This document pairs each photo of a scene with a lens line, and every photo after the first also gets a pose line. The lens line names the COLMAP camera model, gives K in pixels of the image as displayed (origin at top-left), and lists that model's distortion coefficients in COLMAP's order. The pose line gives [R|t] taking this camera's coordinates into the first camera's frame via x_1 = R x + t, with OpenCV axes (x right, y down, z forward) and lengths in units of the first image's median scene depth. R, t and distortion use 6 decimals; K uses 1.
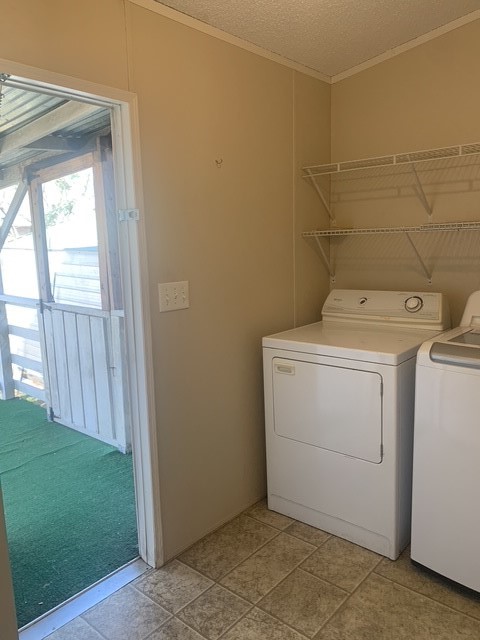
lens RADIAL K [[491.1, 0, 232.3], [0, 491.1, 316.2], [0, 0, 1]] dist [0.014794, -0.003881]
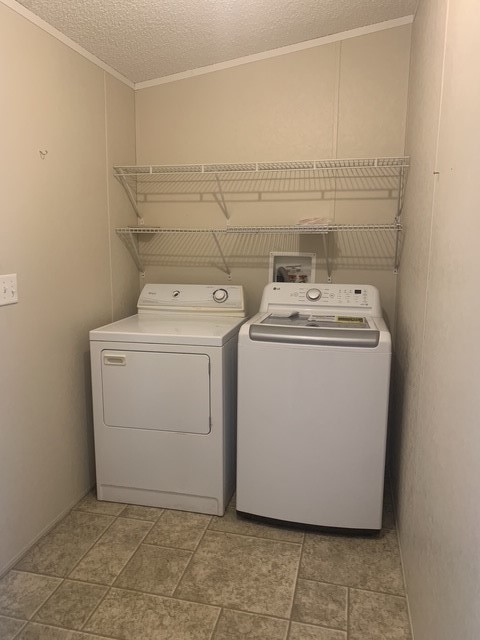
lens RADIAL K [[491.1, 0, 232.3], [0, 491.1, 316.2], [0, 0, 1]] dist [0.014794, -0.003881]
pose [[0.882843, -0.037289, 0.468185, -0.155905], [0.038350, 0.999238, 0.007270, 0.017547], [-0.468099, 0.011537, 0.883601, -0.032525]]
